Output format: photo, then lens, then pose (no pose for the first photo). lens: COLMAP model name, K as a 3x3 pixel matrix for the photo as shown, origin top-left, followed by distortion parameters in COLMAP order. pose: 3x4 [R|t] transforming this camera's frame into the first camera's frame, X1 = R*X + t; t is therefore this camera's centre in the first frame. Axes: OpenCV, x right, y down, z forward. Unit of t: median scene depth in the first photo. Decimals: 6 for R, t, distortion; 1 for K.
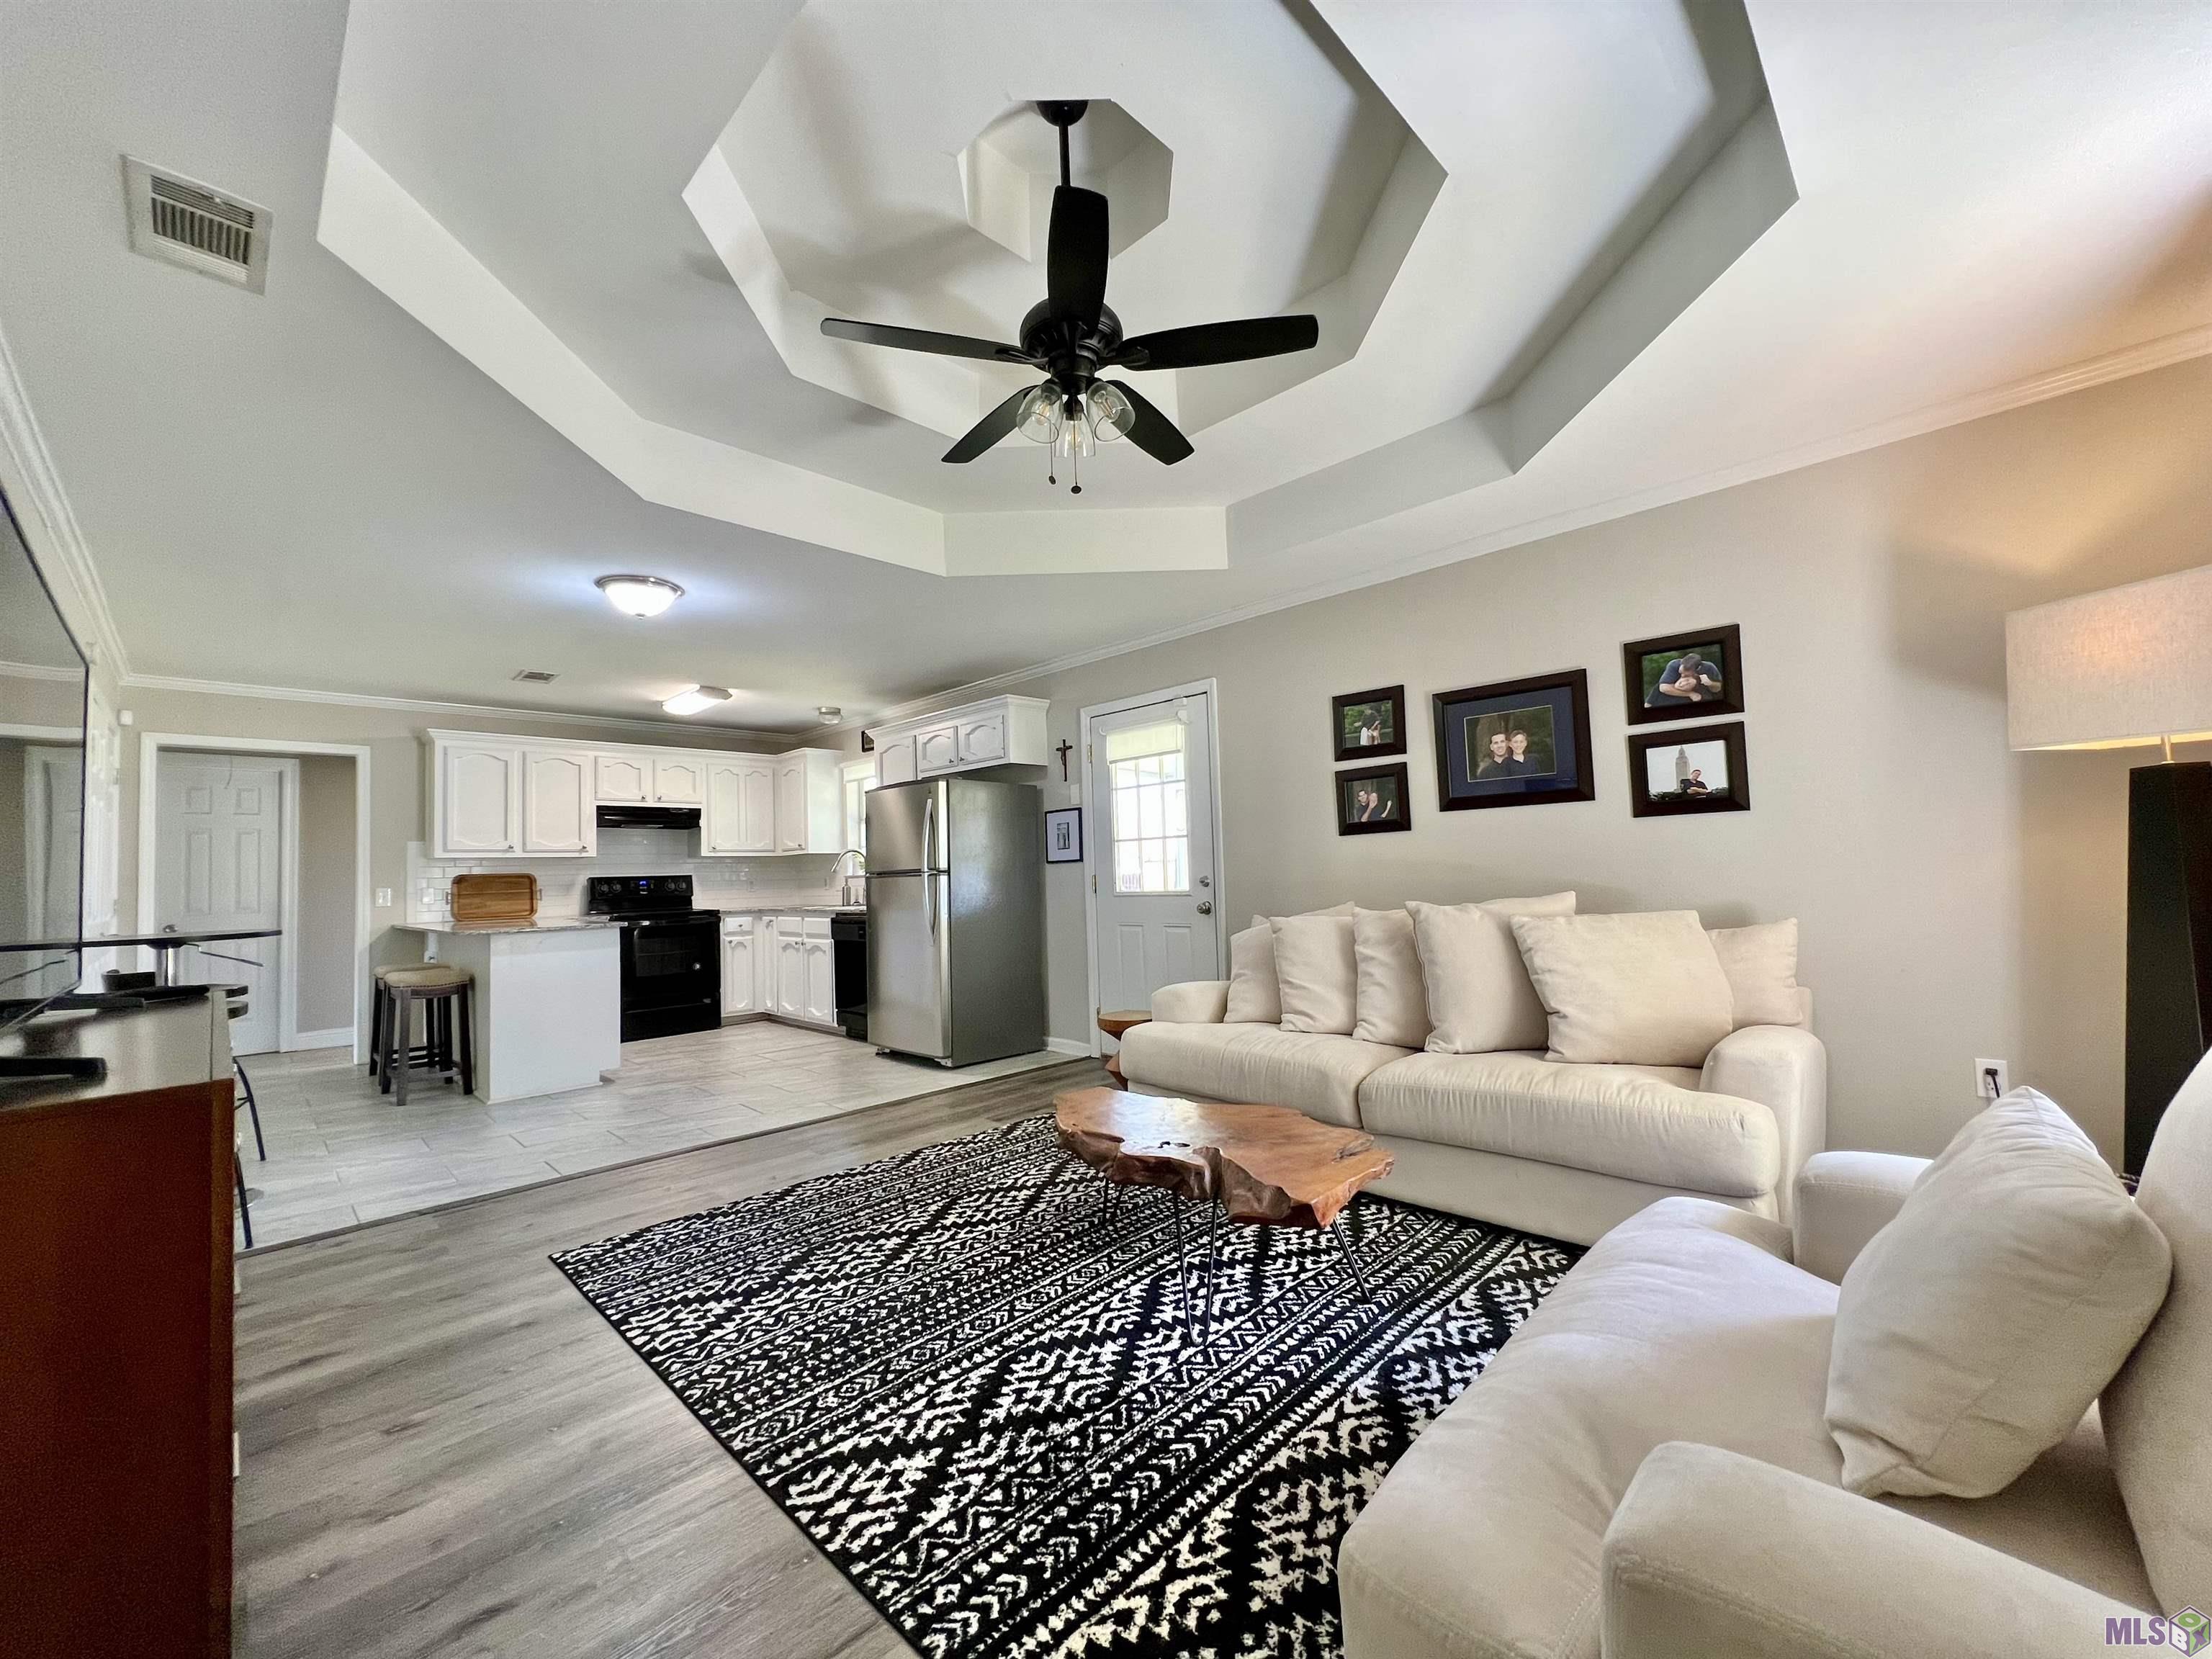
lens RADIAL K [[886.5, 0, 1100.5], [0, 886.5, 830.8], [0, 0, 1]] dist [0.001300, -0.000109]
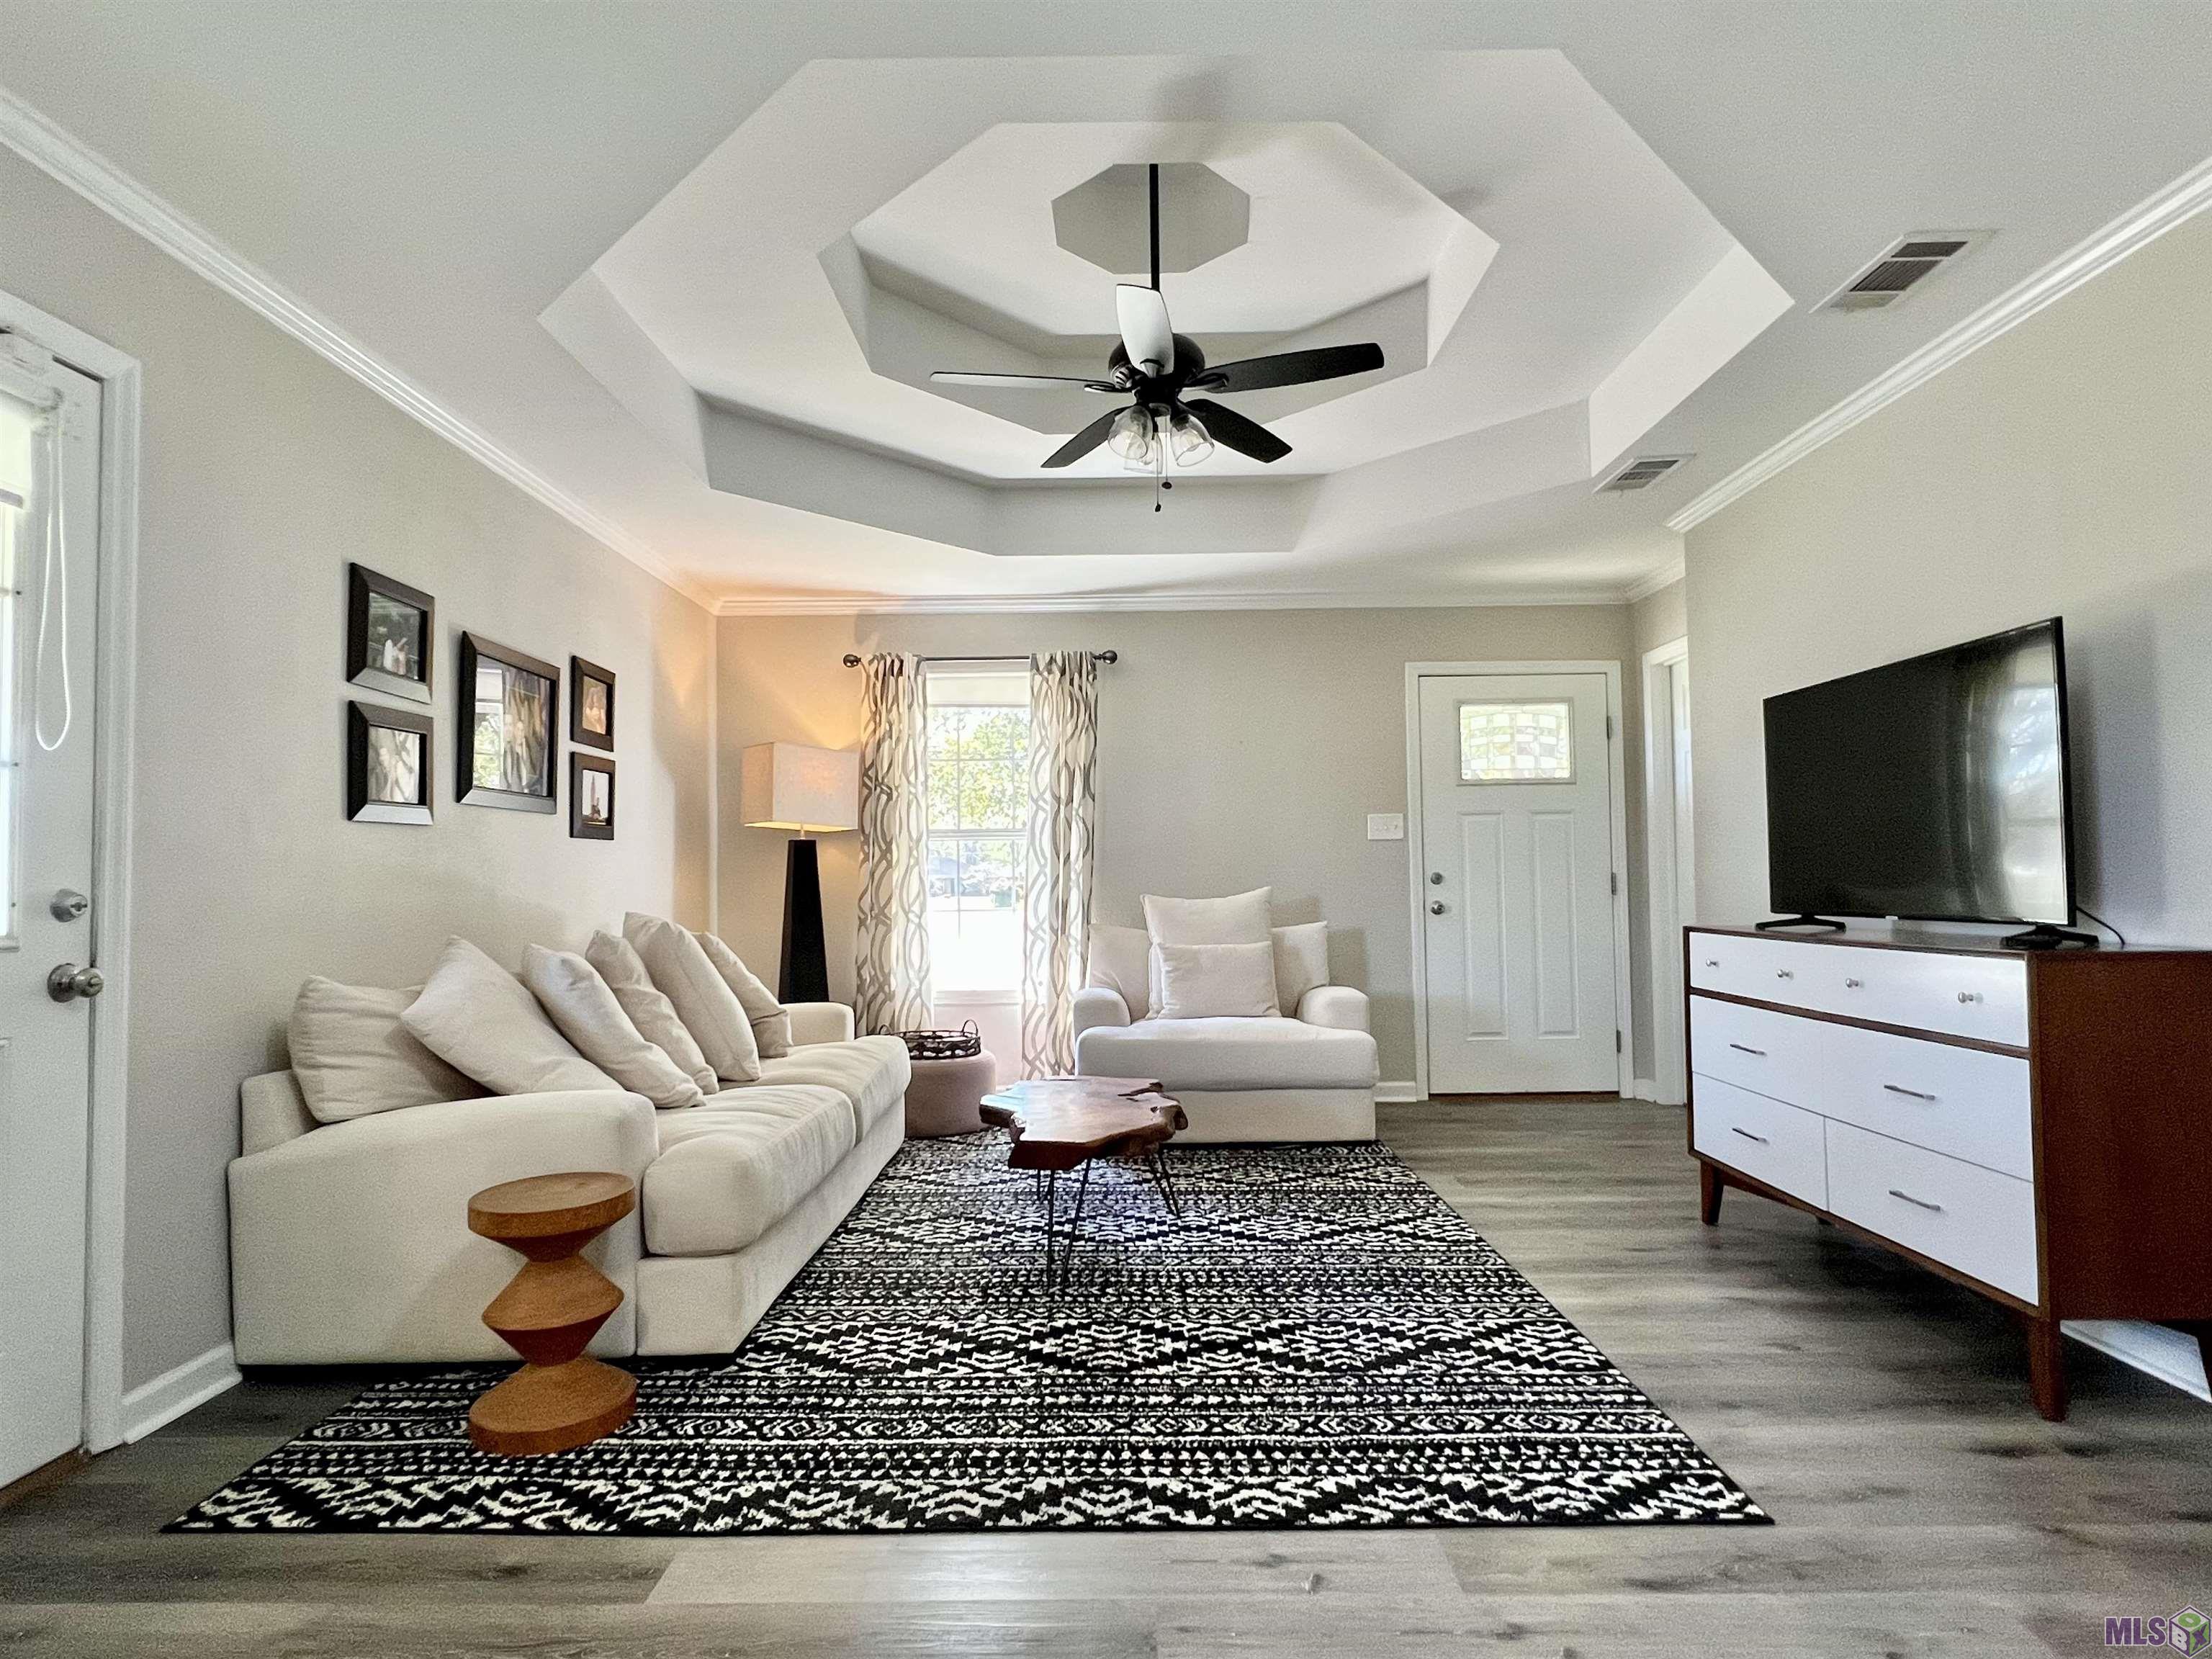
lens RADIAL K [[1199.6, 0, 1104.2], [0, 1199.6, 840.0], [0, 0, 1]] dist [-0.000750, -0.001159]
pose [[-0.702934, 0.065393, 0.708243, -0.482156], [-0.000849, 0.995687, -0.092775, 0.072171], [-0.711255, -0.065816, -0.699846, 1.002244]]
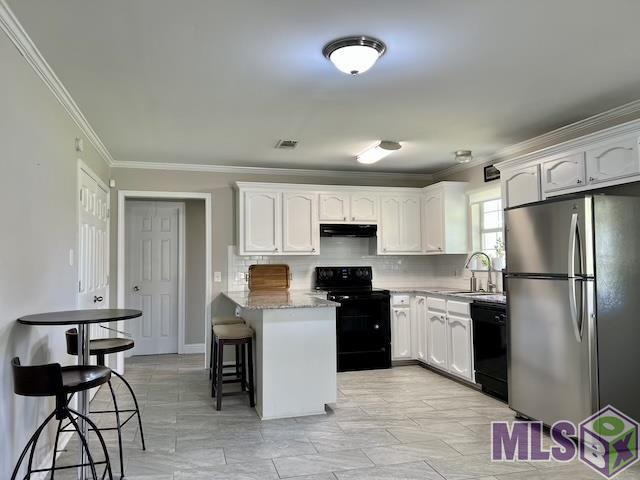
lens RADIAL K [[482.6, 0, 317.2], [0, 482.6, 239.1], [0, 0, 1]] dist [0.081177, -0.004271]
pose [[0.871020, -0.000889, -0.491247, -0.178380], [0.006700, 0.999927, 0.010070, -0.012659], [0.491202, -0.012063, 0.870962, 0.292649]]
